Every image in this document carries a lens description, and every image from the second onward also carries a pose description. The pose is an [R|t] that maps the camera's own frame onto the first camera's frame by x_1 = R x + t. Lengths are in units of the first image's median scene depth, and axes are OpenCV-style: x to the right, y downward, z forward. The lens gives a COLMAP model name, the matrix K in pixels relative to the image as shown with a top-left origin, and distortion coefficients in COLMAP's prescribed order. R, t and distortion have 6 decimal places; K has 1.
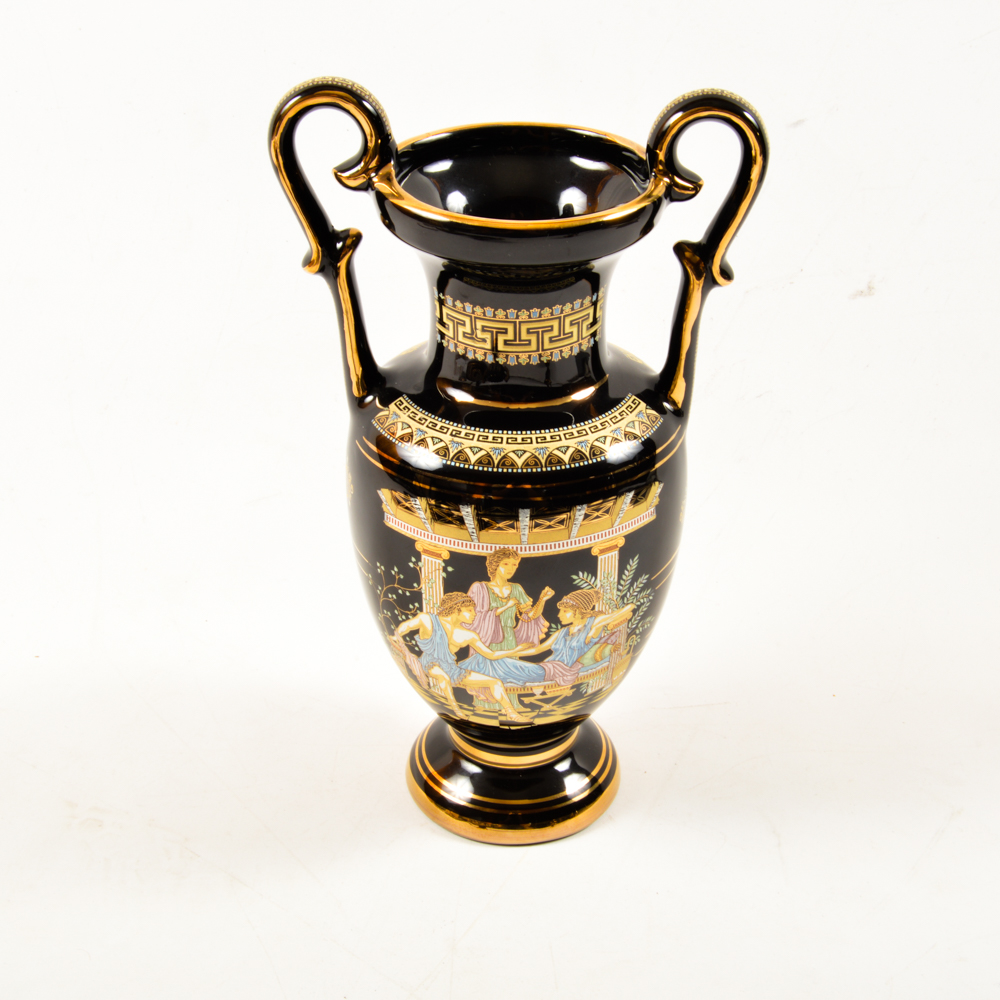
lens RADIAL K [[1914.0, 0, 501.8], [0, 1914.0, 500.7], [0, 0, 1]] dist [-0.021689, 0.000000]
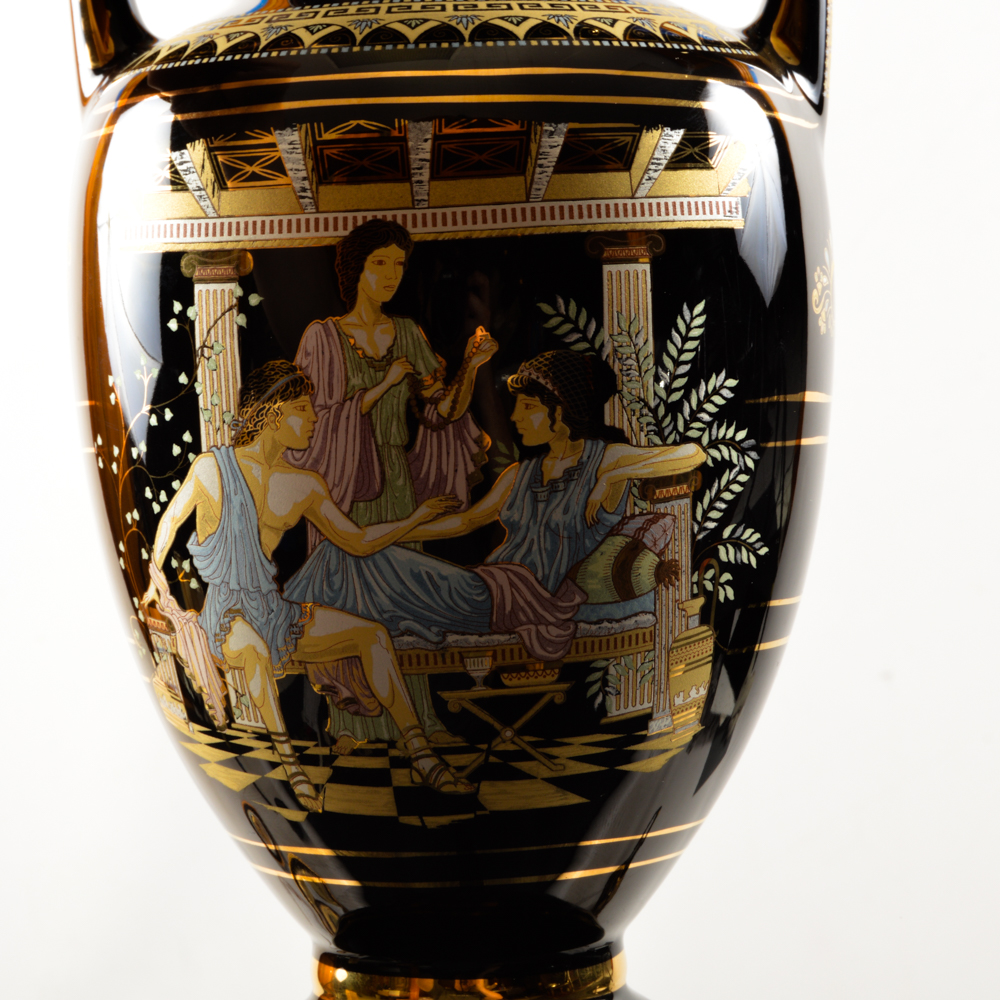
lens RADIAL K [[3238.9, 0, 500.9], [0, 3238.9, 499.7], [0, 0, 1]] dist [-0.142684, 0.000000]
pose [[0.996319, -0.025438, -0.081868, 0.085414], [-0.014892, 0.889088, -0.457494, 0.403628], [0.084425, 0.457029, 0.885436, 0.384717]]
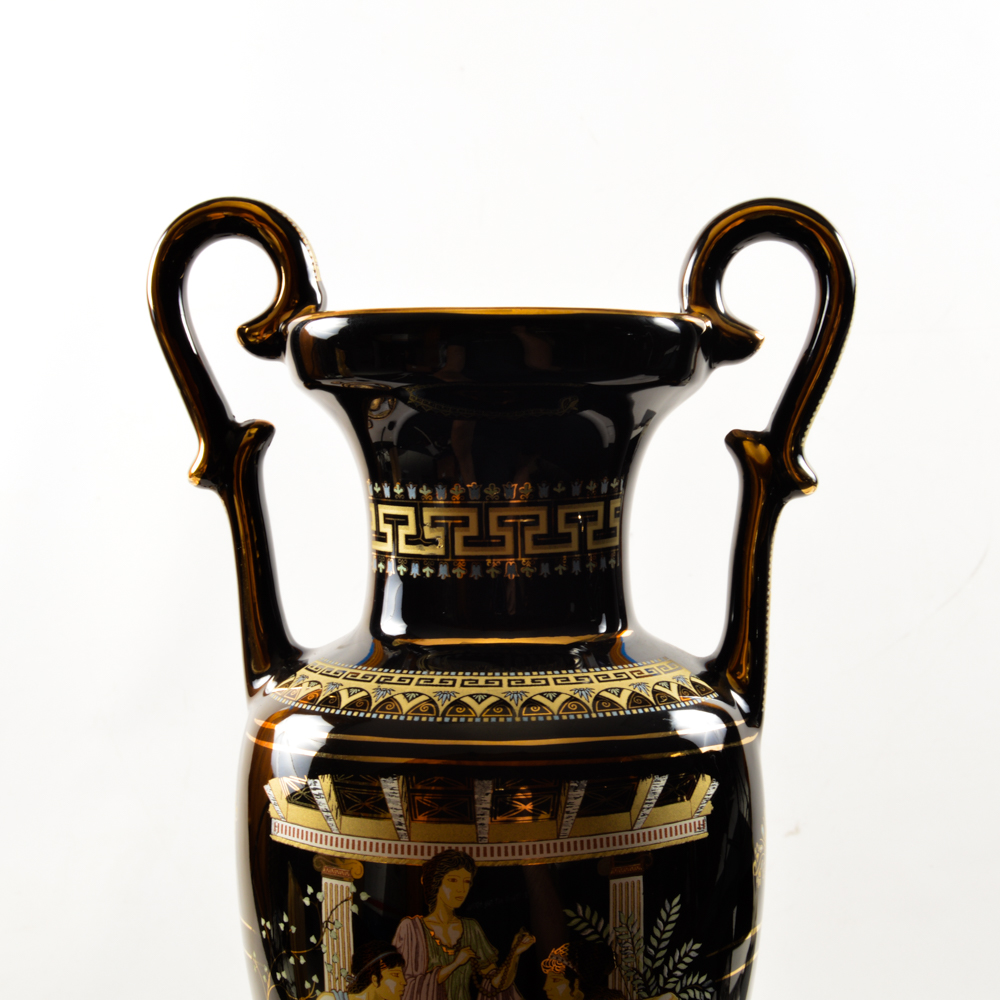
lens RADIAL K [[1914.0, 0, 495.9], [0, 1914.0, 501.2], [0, 0, 1]] dist [-0.021689, 0.000000]
pose [[0.995966, -0.005466, -0.089562, 0.069374], [-0.036738, 0.885806, -0.462599, 0.203133], [0.081863, 0.464024, 0.882032, 0.408917]]
